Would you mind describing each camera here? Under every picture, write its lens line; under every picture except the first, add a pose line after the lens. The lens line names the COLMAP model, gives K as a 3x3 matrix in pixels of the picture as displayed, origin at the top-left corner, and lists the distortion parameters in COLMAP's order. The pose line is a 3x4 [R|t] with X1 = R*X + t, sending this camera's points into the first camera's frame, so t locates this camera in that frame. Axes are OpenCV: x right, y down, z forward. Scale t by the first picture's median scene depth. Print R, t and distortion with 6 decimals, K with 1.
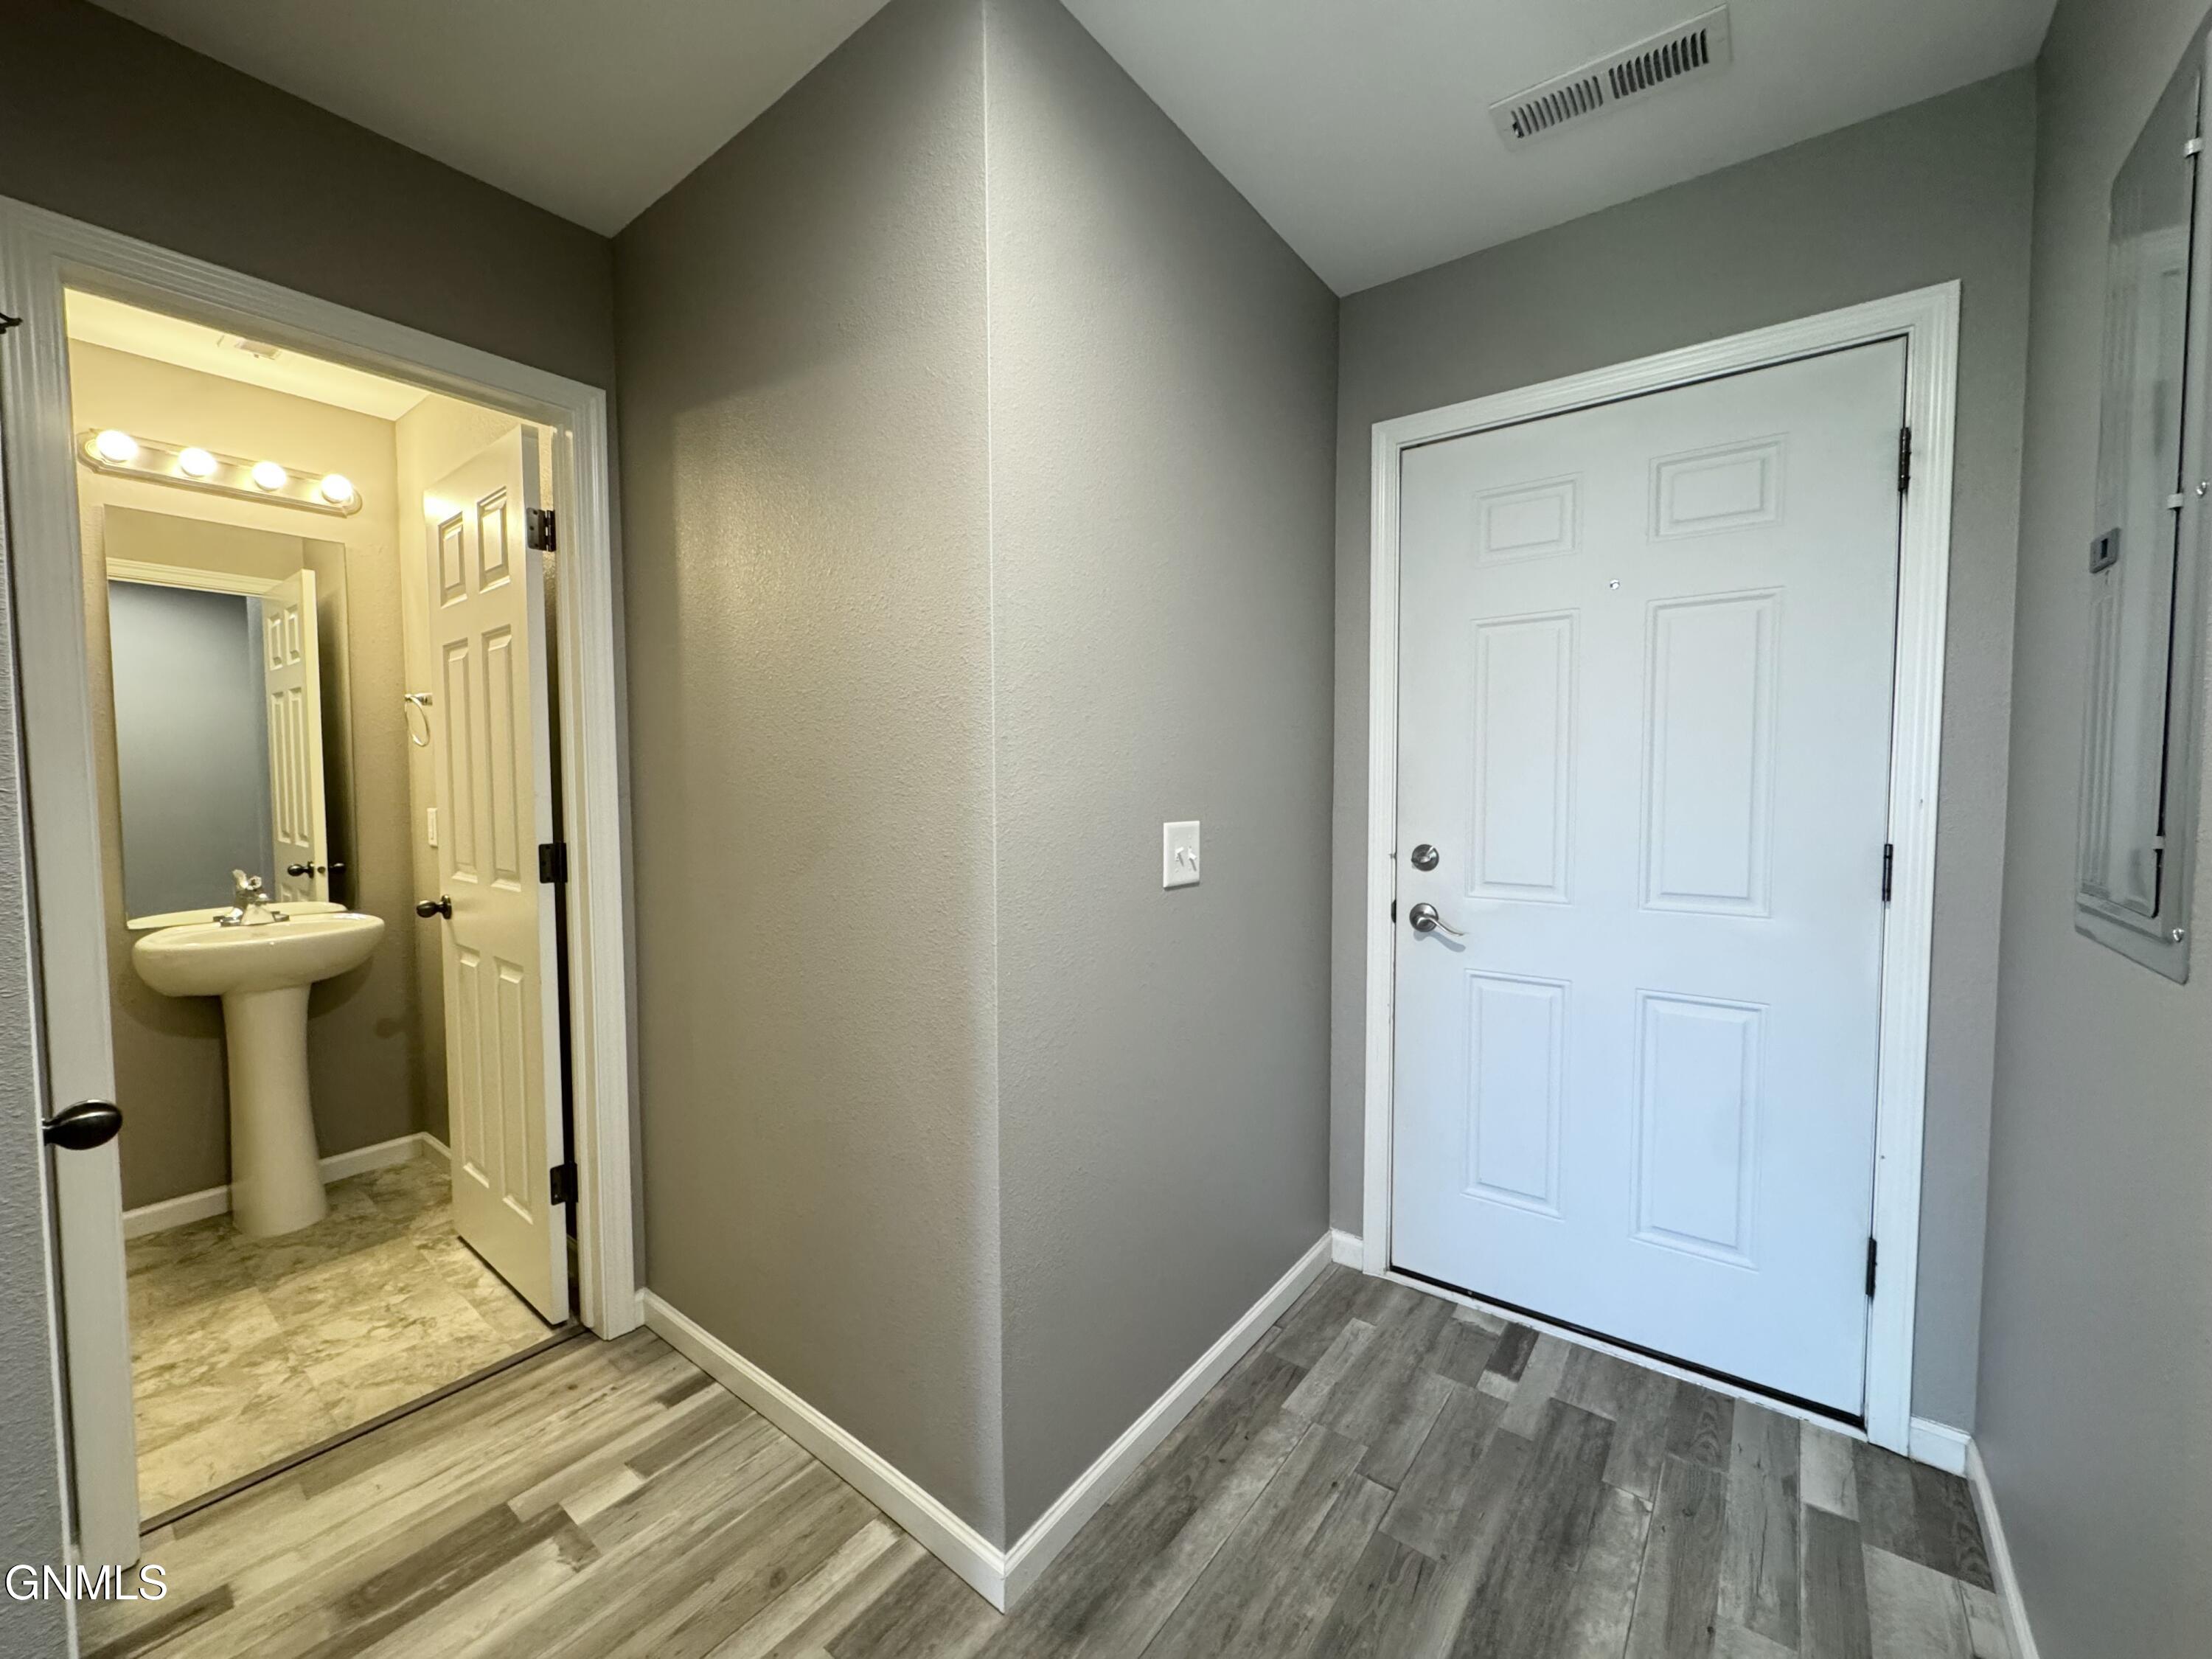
lens RADIAL K [[883.3, 0, 1103.9], [0, 883.3, 828.3], [0, 0, 1]] dist [-0.004365, 0.000710]
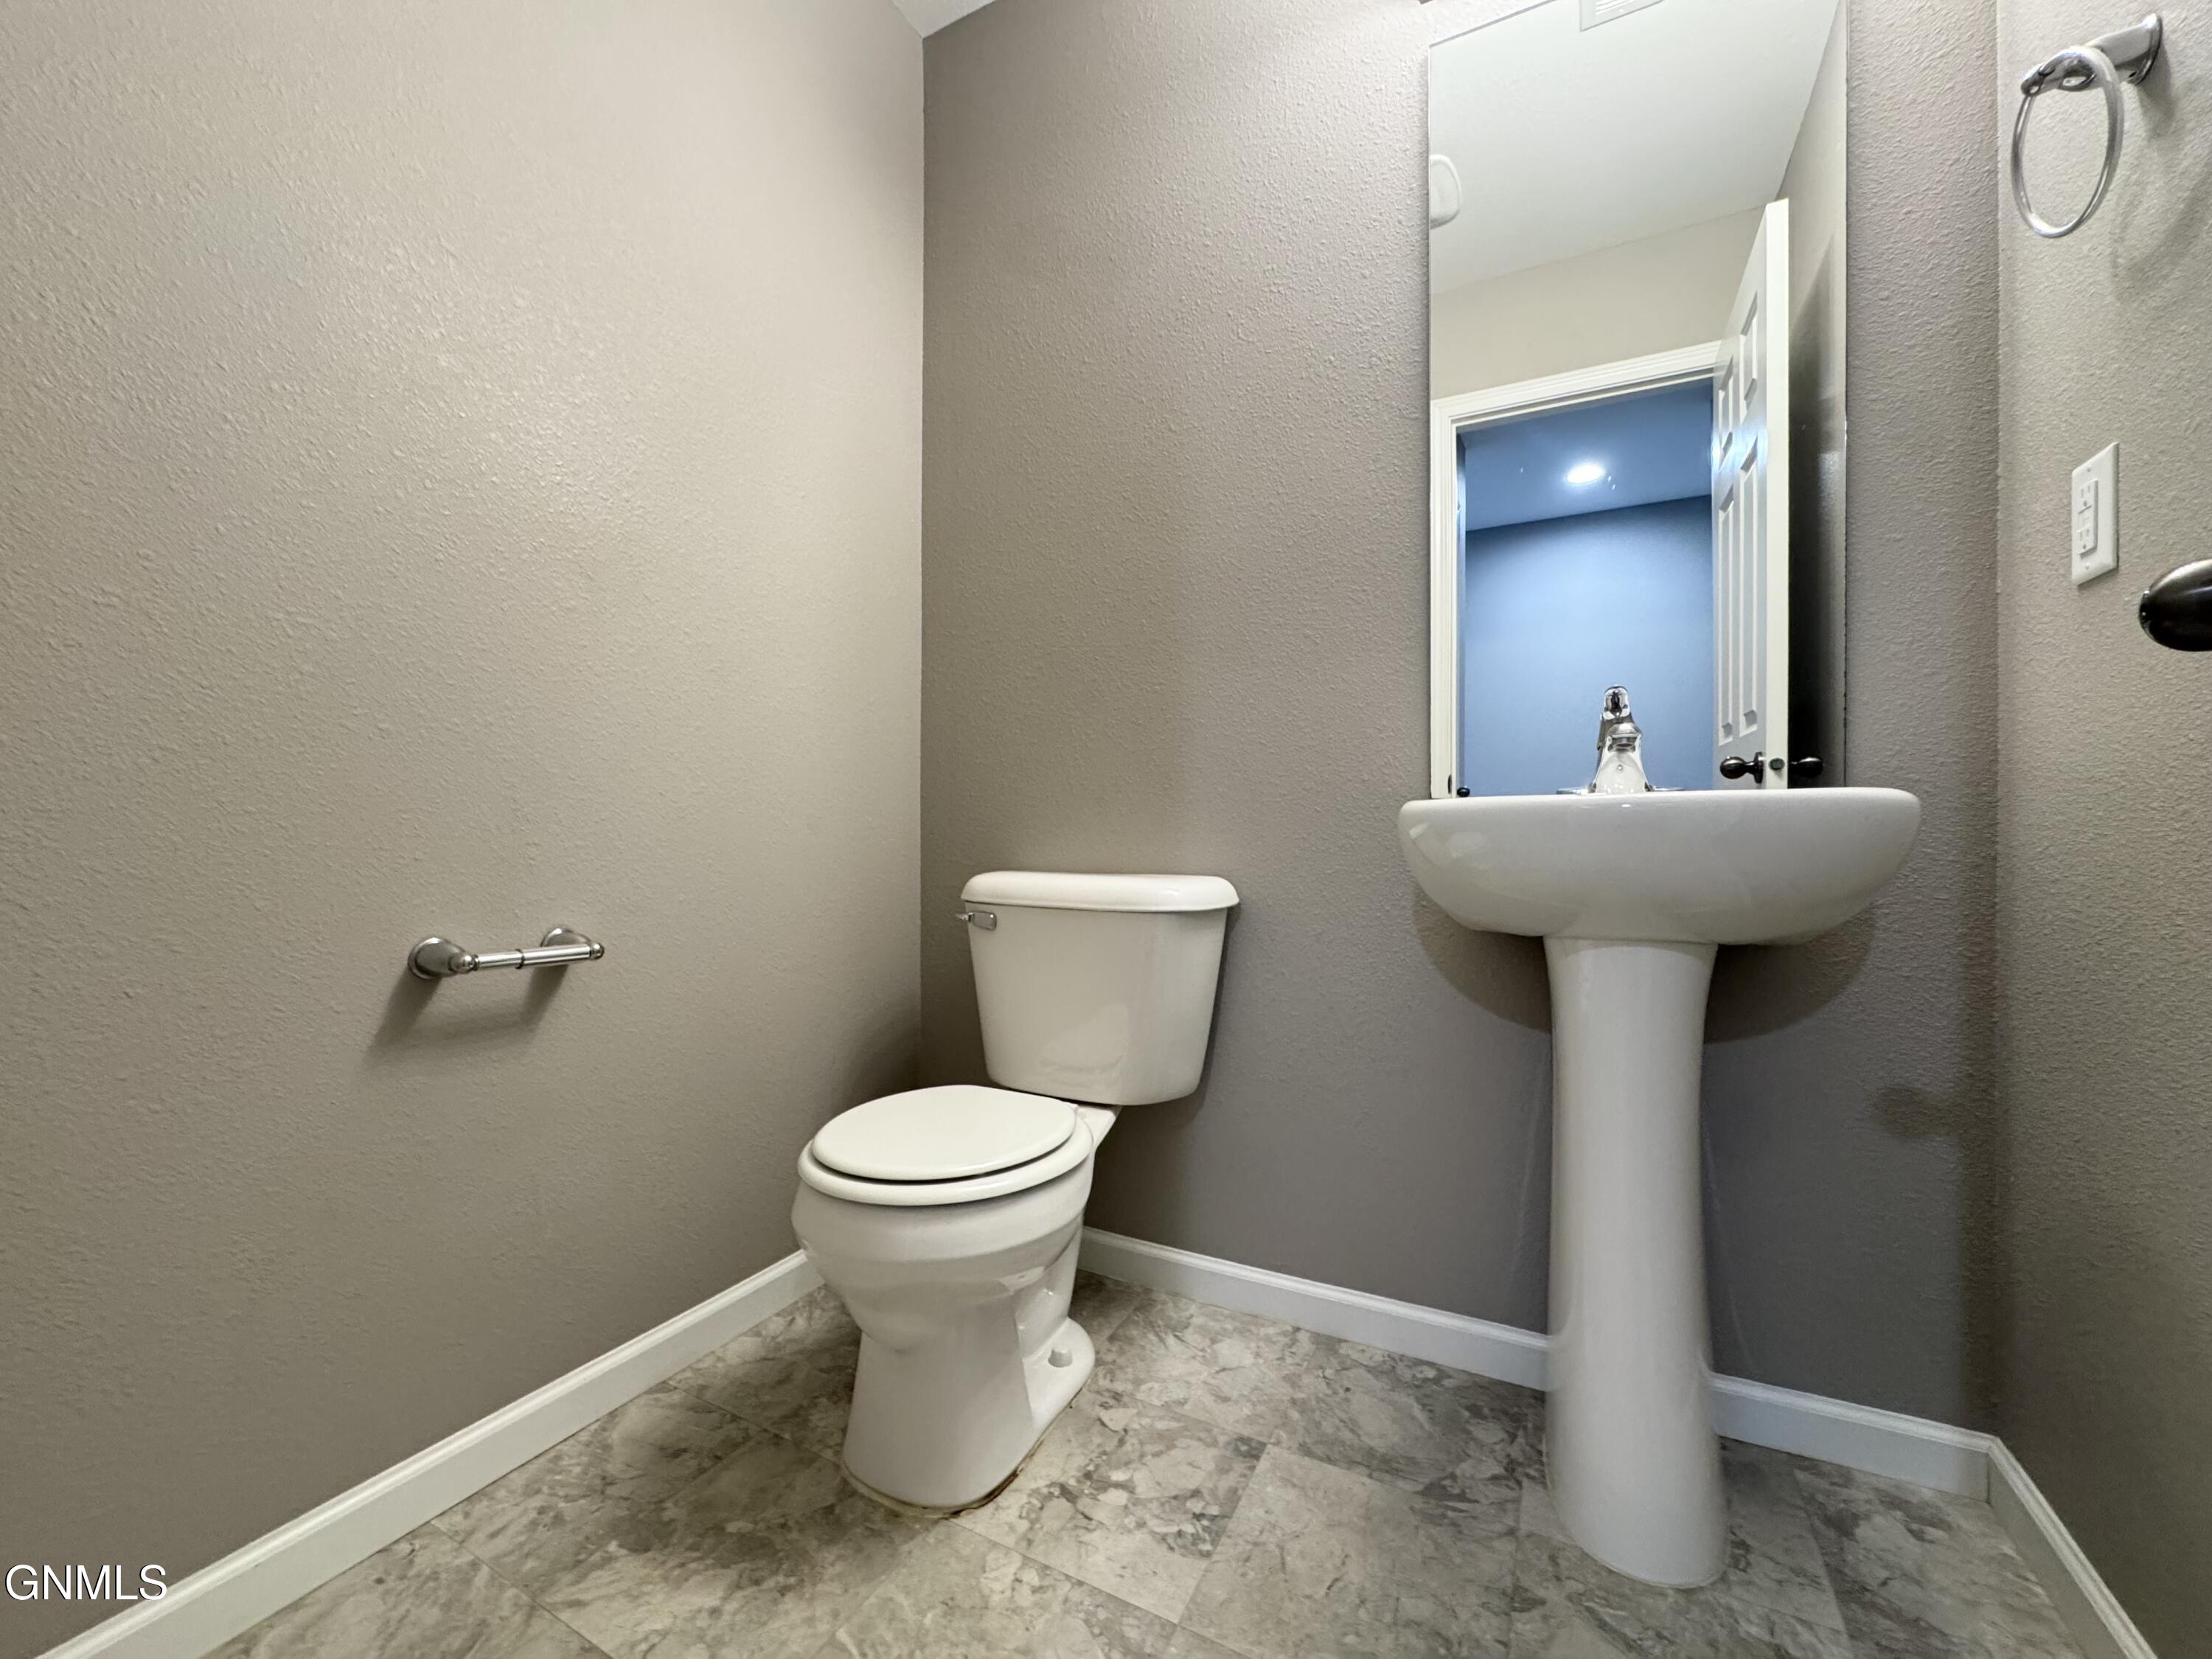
lens RADIAL K [[883.3, 0, 1112.4], [0, 883.3, 831.3], [0, 0, 1]] dist [-0.004365, 0.000710]
pose [[0.175526, 0.005517, -0.984459, -0.508803], [-0.049980, 0.998745, -0.003314, 0.126746], [0.983205, 0.049785, 0.175582, 0.601618]]
